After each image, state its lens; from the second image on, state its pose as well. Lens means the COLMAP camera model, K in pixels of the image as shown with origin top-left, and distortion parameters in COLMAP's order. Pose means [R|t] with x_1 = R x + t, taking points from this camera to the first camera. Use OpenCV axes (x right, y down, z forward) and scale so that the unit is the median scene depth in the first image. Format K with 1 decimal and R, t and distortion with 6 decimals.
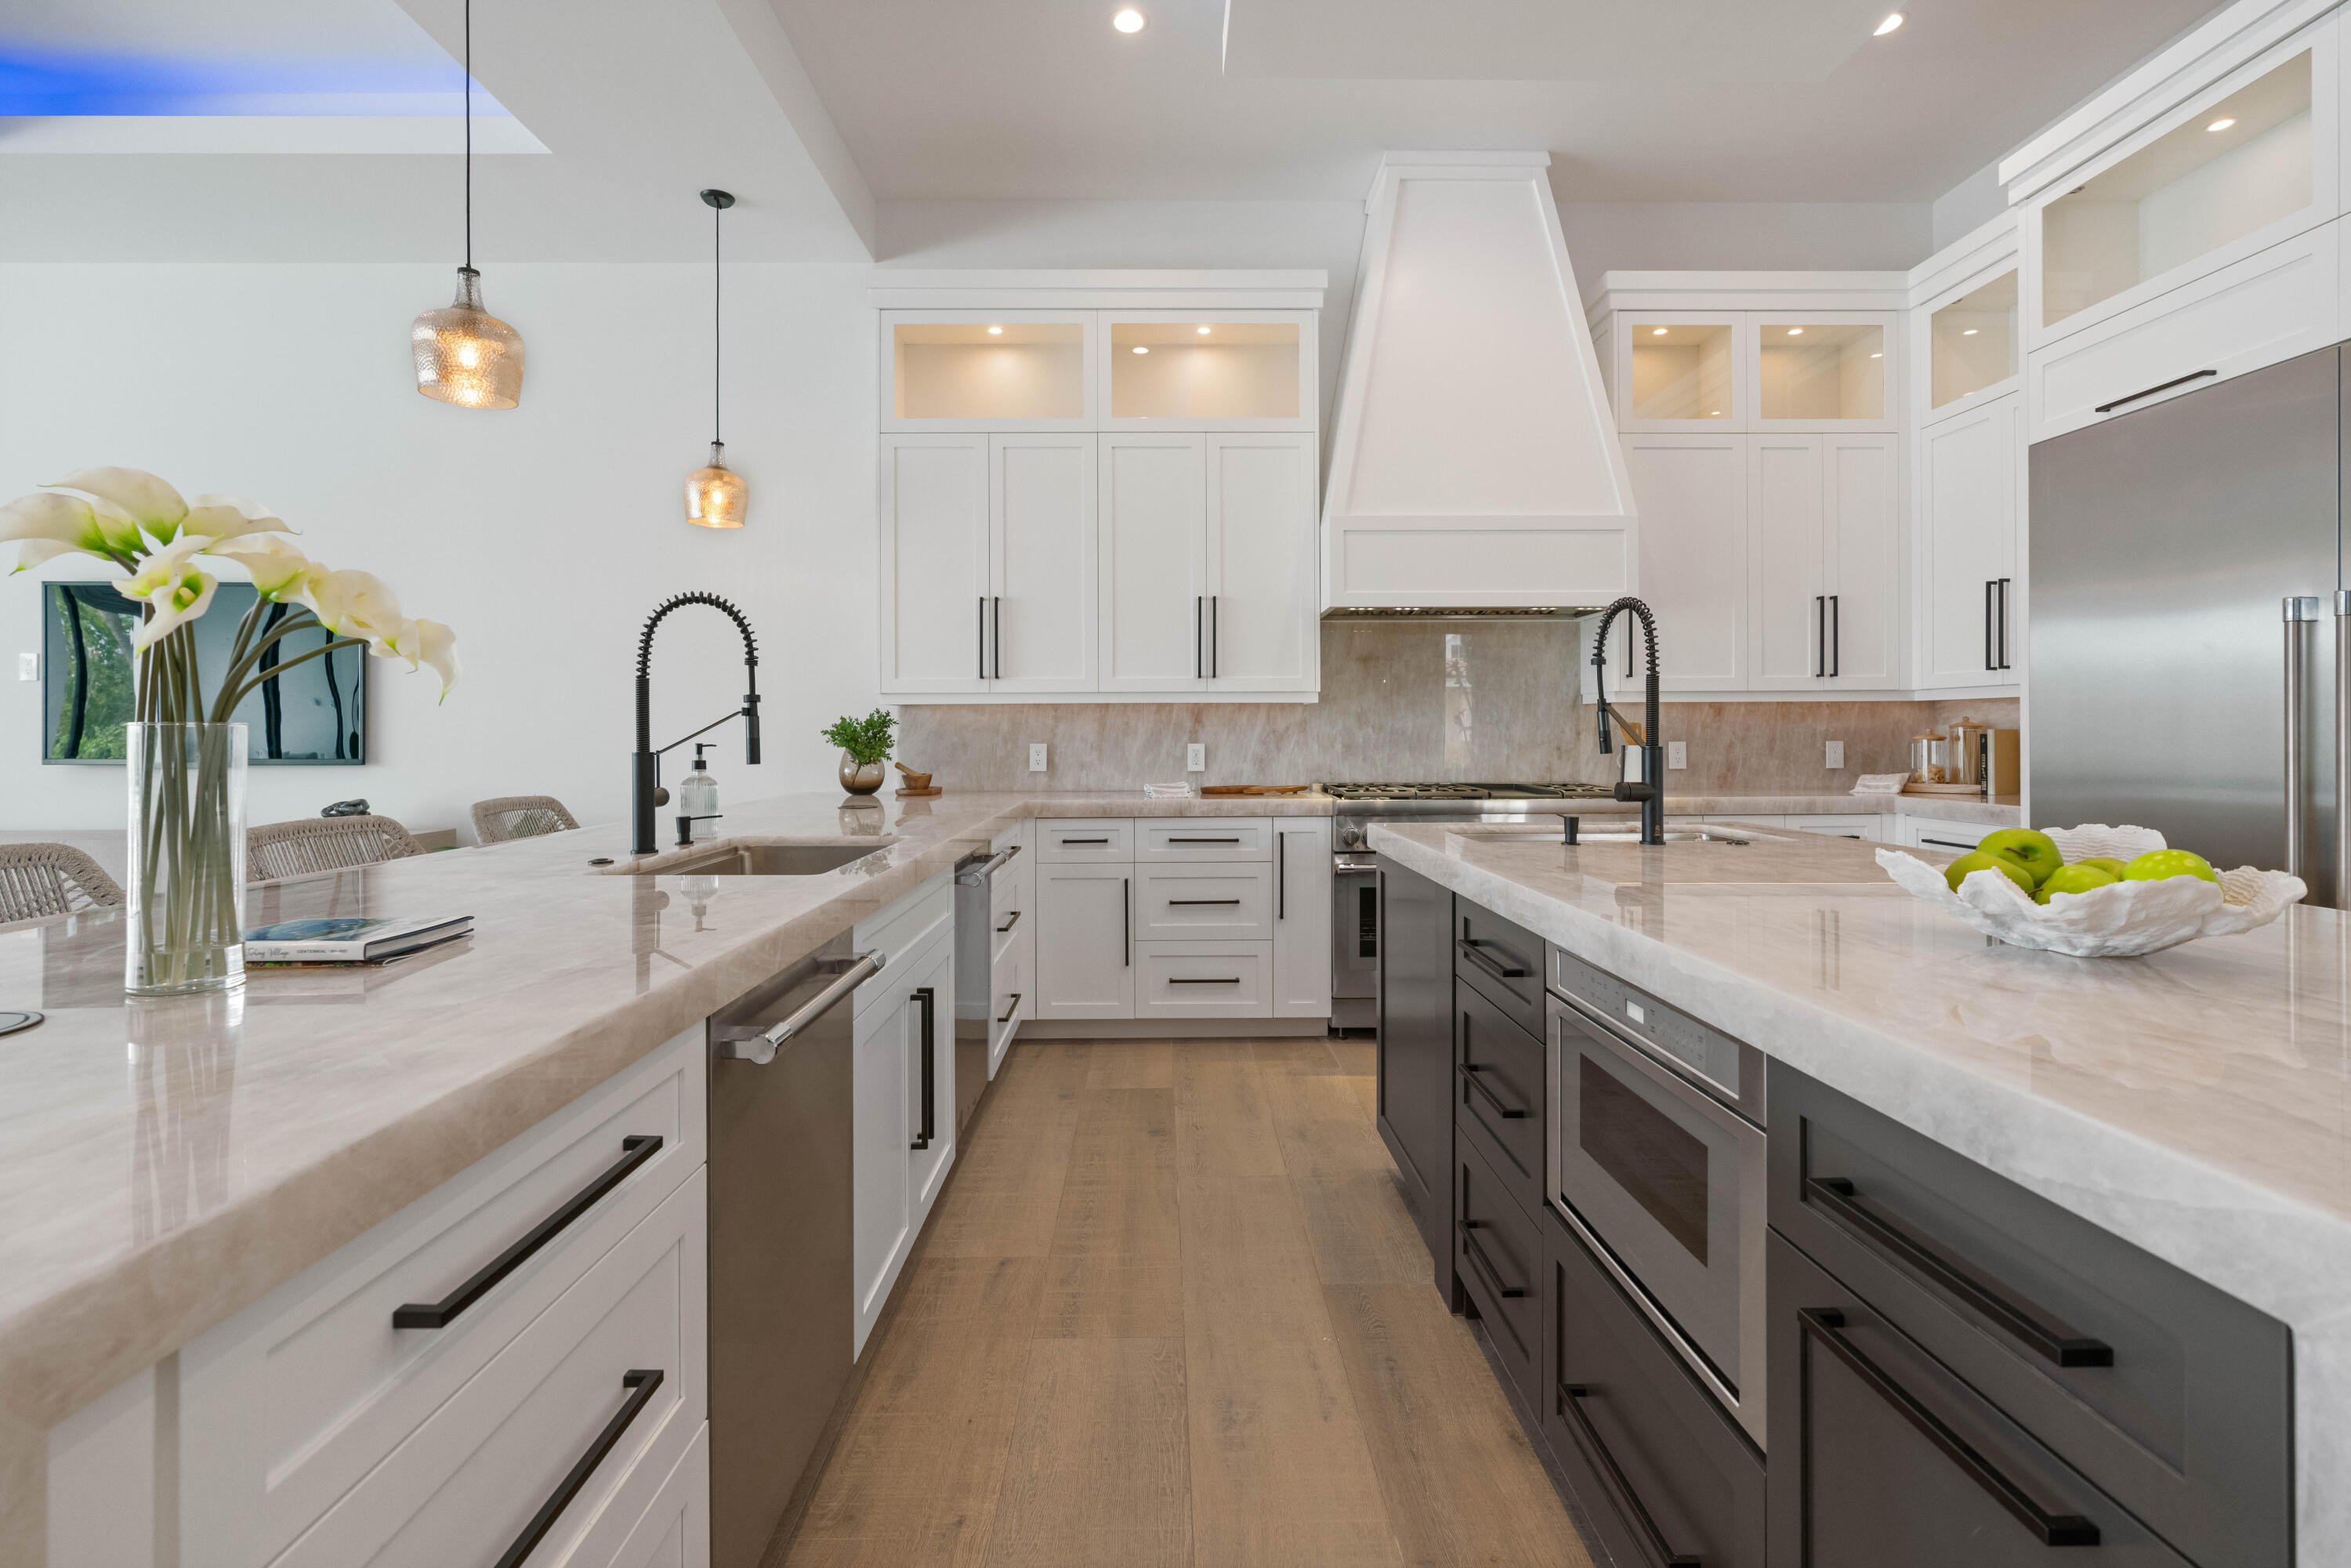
lens RADIAL K [[1062.6, 0, 1158.7], [0, 1062.6, 730.9], [0, 0, 1]] dist [-0.011202, 0.005233]
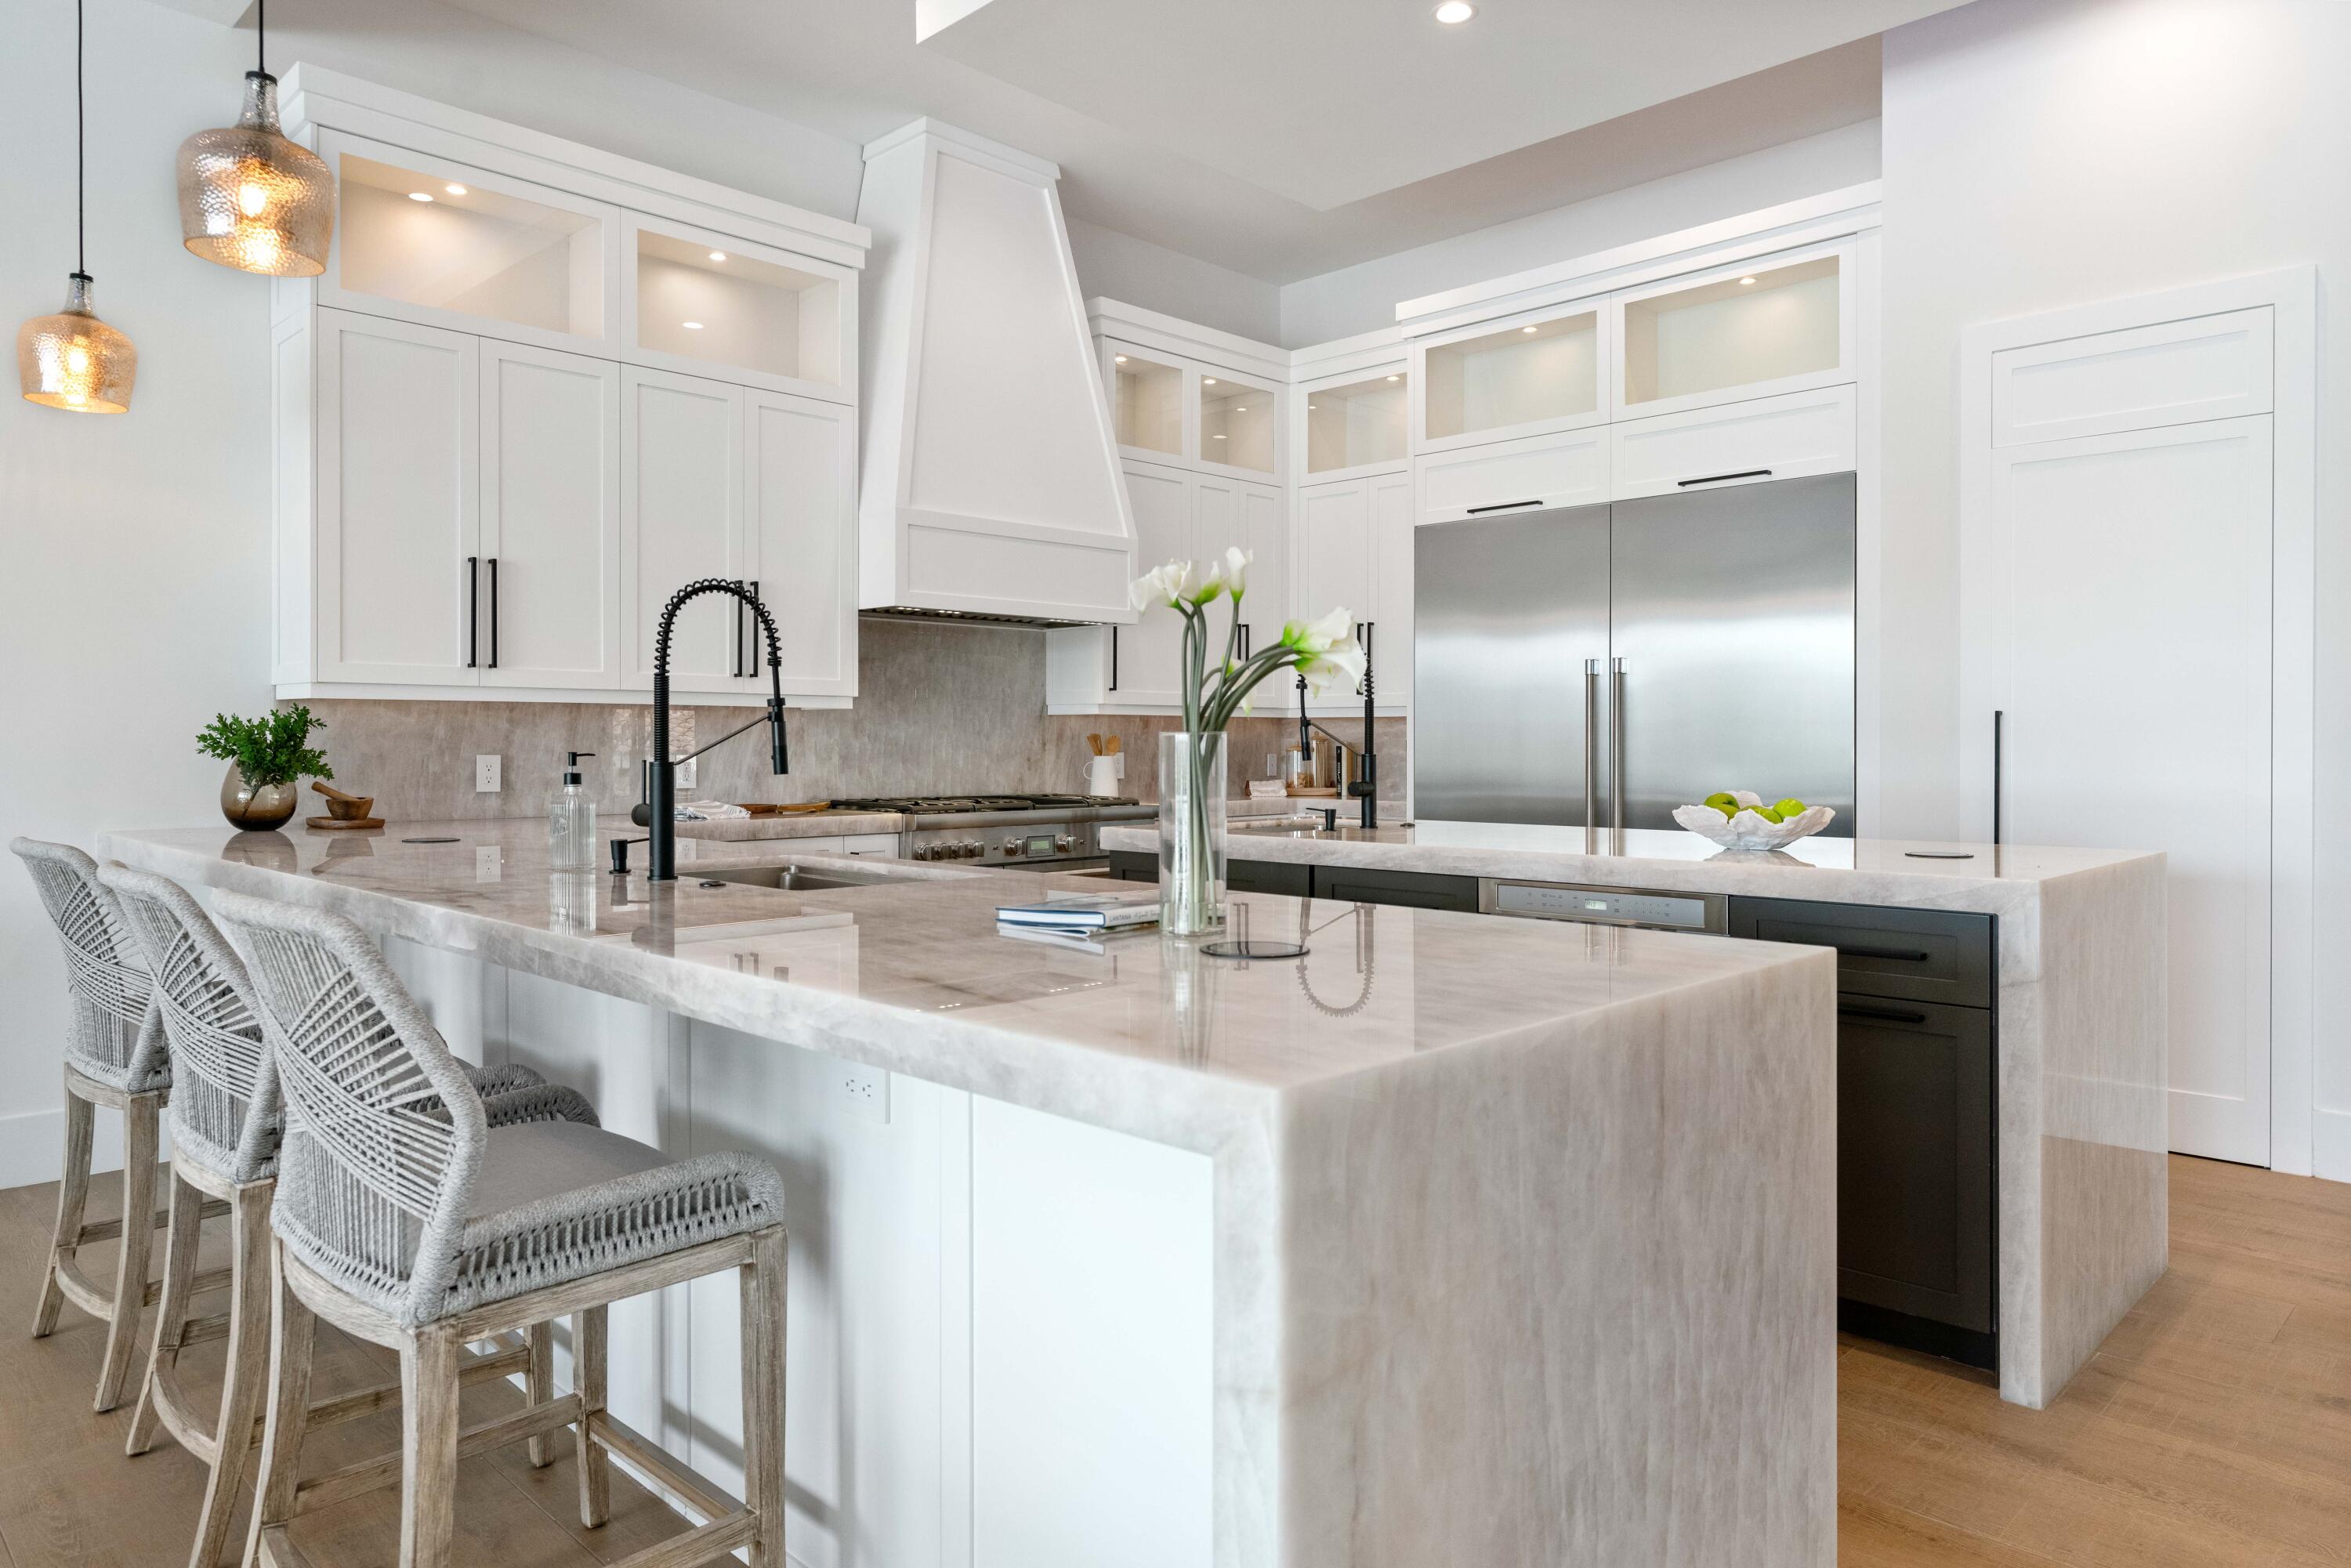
lens RADIAL K [[1476.7, 0, 1152.8], [0, 1476.7, 744.8], [0, 0, 1]] dist [0.004751, 0.003981]
pose [[0.717545, 0.003855, 0.696502, -0.536916], [-0.005950, 0.999982, 0.000596, 0.001706], [-0.696487, -0.004572, 0.717555, -0.071158]]
